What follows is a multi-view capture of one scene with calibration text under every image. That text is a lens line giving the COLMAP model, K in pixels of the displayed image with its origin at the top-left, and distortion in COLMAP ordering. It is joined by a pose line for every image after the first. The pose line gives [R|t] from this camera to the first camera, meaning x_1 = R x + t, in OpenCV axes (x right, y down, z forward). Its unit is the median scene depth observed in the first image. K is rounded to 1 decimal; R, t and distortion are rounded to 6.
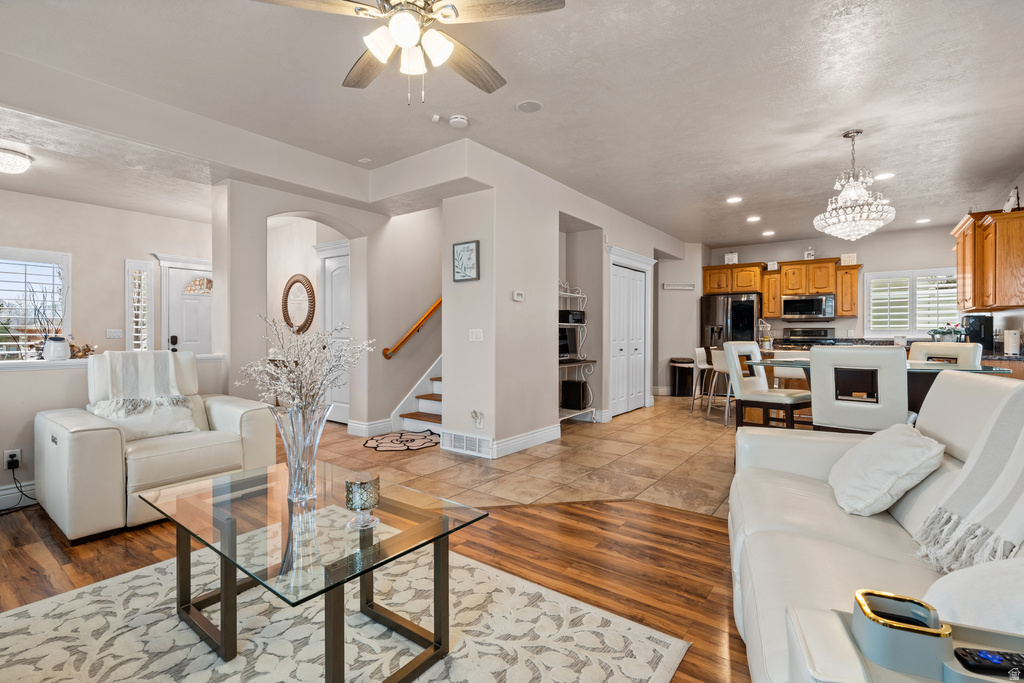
lens RADIAL K [[465.4, 0, 514.1], [0, 465.4, 337.2], [0, 0, 1]] dist [0.000044, 0.000202]
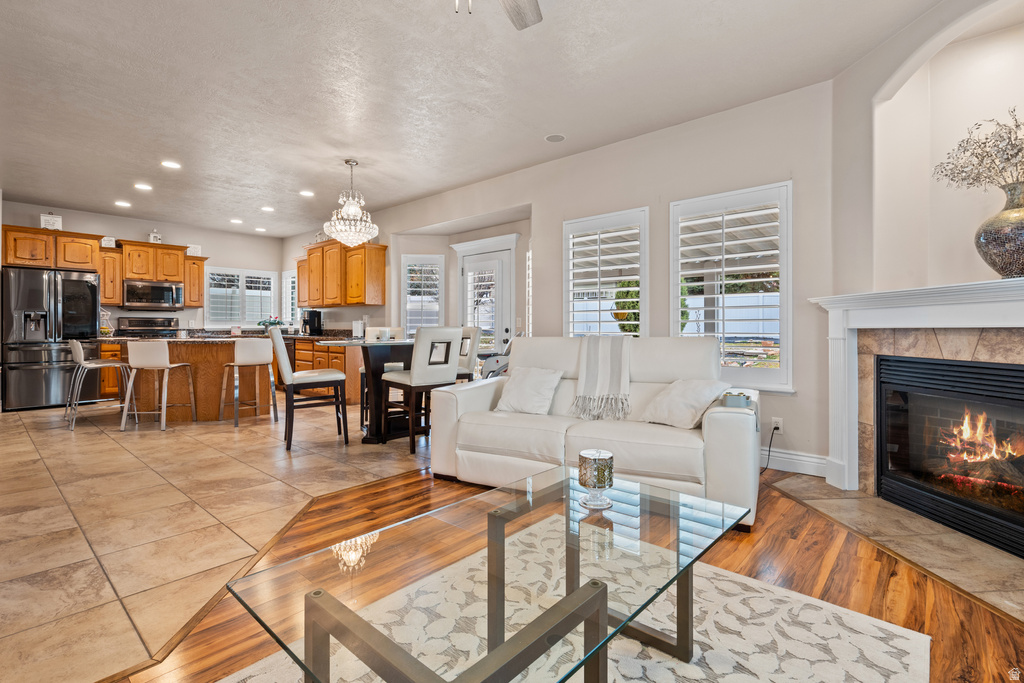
lens RADIAL K [[483.3, 0, 516.2], [0, 483.3, 329.7], [0, 0, 1]] dist [0.002852, 0.000417]
pose [[0.080397, -0.001417, 0.996762, -0.307905], [0.009432, 0.999955, 0.000661, 0.012068], [-0.996718, 0.009349, 0.080406, 0.253140]]
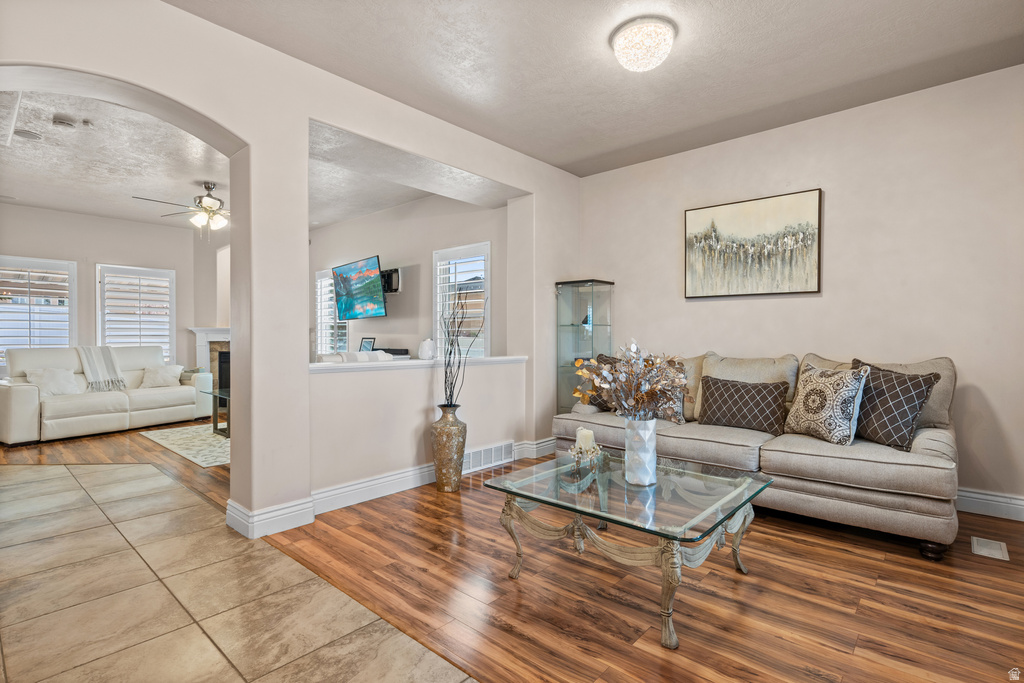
lens RADIAL K [[490.5, 0, 514.0], [0, 490.5, 342.8], [0, 0, 1]] dist [0.000641, 0.000688]
pose [[-0.996602, -0.004506, 0.082241, -0.619843], [-0.002728, 0.999760, 0.021723, -0.008562], [-0.082319, 0.021425, -0.996376, 1.042580]]
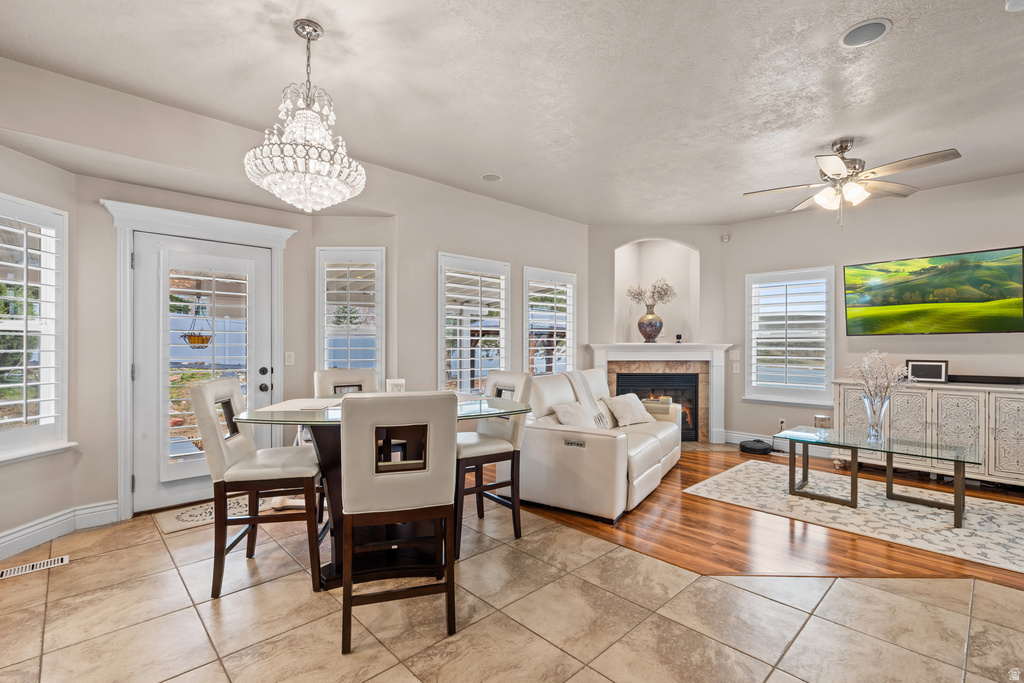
lens RADIAL K [[466.0, 0, 512.6], [0, 466.0, 344.1], [0, 0, 1]] dist [-0.000913, 0.000315]
pose [[-0.986888, -0.001770, 0.161398, 0.211591], [-0.000350, 0.999961, 0.008824, -0.024760], [-0.161407, 0.008652, -0.986850, 0.869994]]
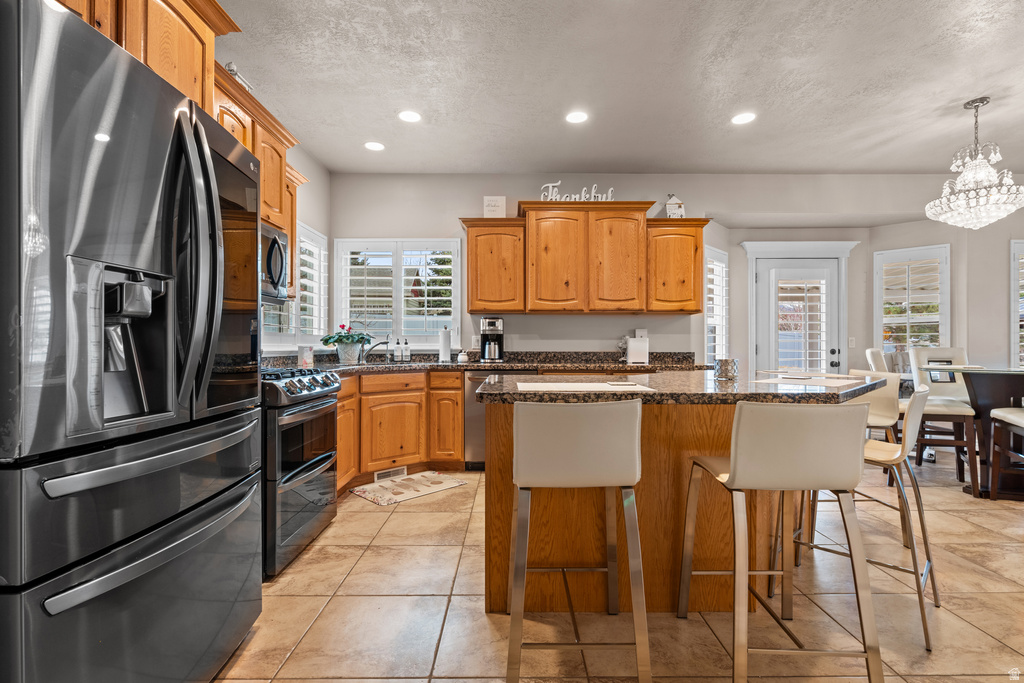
lens RADIAL K [[474.1, 0, 513.2], [0, 474.1, 346.5], [0, 0, 1]] dist [-0.002614, 0.000503]
pose [[-0.607701, 0.003835, 0.794157, 0.313663], [0.009531, 0.999952, 0.002464, -0.001555], [-0.794109, 0.009066, -0.607708, 1.239664]]
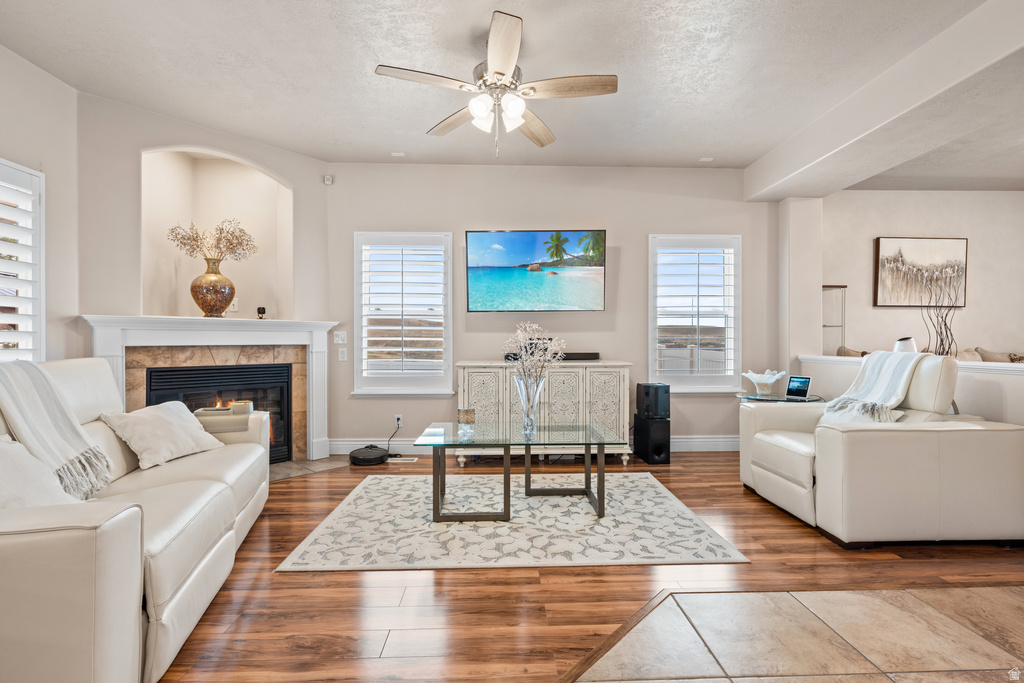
lens RADIAL K [[474.1, 0, 513.2], [0, 474.1, 346.5], [0, 0, 1]] dist [-0.002614, 0.000503]
pose [[-0.776497, 0.005433, -0.630098, 0.173651], [-0.006149, 0.999850, 0.016199, 0.004107], [0.630091, 0.016453, -0.776347, 0.612805]]
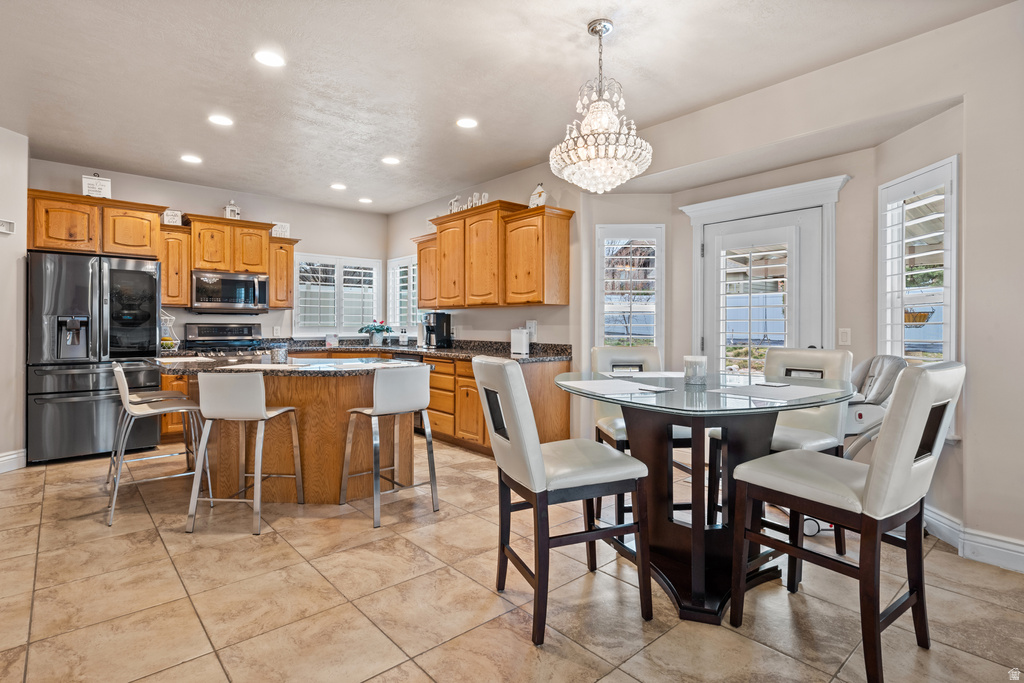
lens RADIAL K [[515.2, 0, 513.4], [0, 515.2, 328.6], [0, 0, 1]] dist [0.001628, 0.000917]
pose [[0.202984, -0.001430, 0.979181, 0.001999], [0.007154, 0.999974, -0.000023, -0.011316], [-0.979156, 0.007010, 0.202989, 0.547983]]
